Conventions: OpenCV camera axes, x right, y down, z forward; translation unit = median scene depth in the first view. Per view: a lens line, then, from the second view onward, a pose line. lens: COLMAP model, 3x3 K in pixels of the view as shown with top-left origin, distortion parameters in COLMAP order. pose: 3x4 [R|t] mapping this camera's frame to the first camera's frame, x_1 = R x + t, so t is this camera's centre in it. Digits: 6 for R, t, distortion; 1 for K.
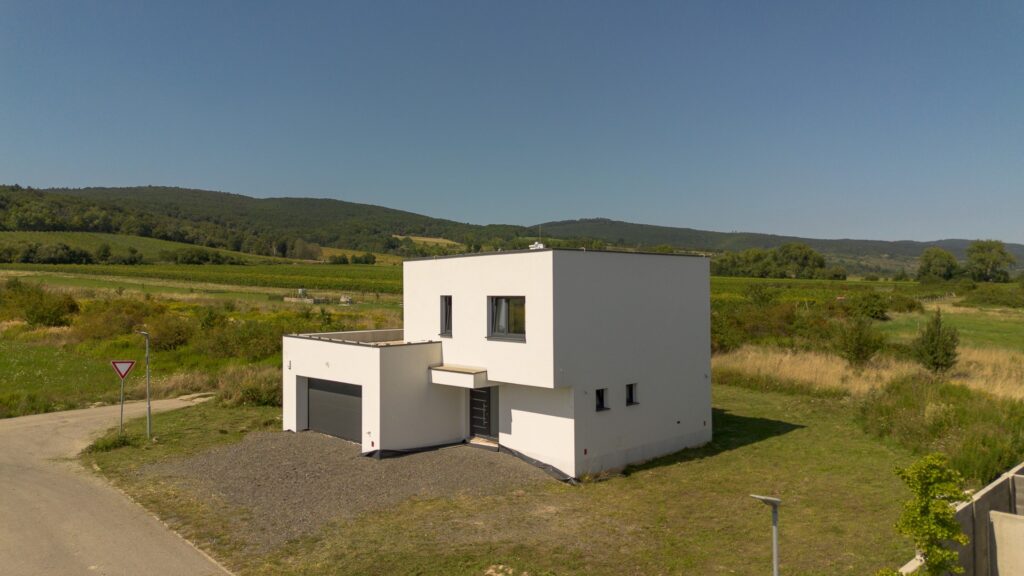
lens RADIAL K [[714.5, 0, 512.0], [0, 714.5, 288.0], [0, 0, 1]] dist [0.022462, -0.002864]
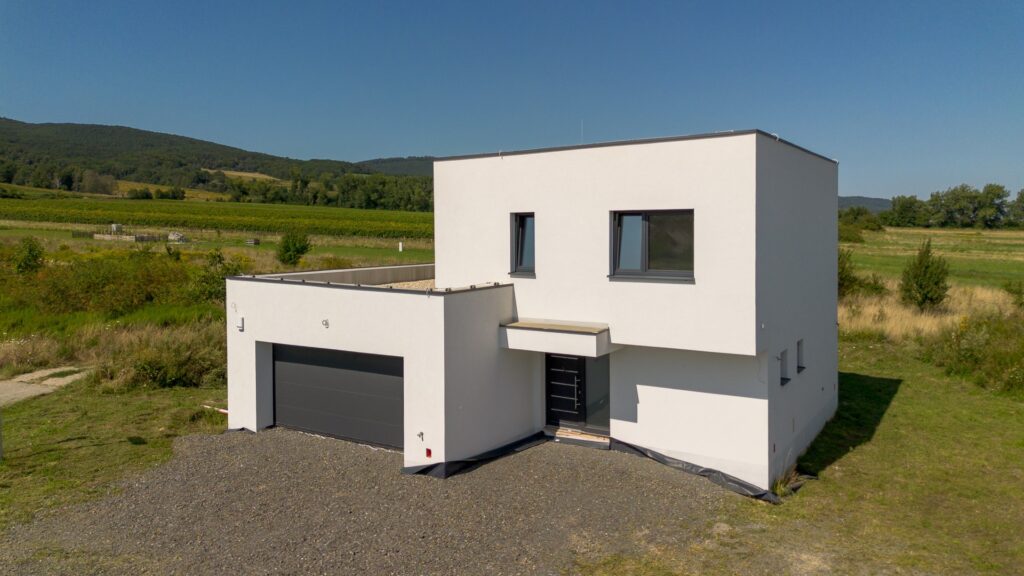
lens RADIAL K [[729.3, 0, 509.8], [0, 729.3, 259.2], [0, 0, 1]] dist [0.046346, -0.038975]
pose [[0.973608, -0.009223, 0.228042, -0.230353], [-0.000749, 0.999049, 0.043606, 0.021913], [-0.228227, -0.042626, 0.972674, 0.329924]]
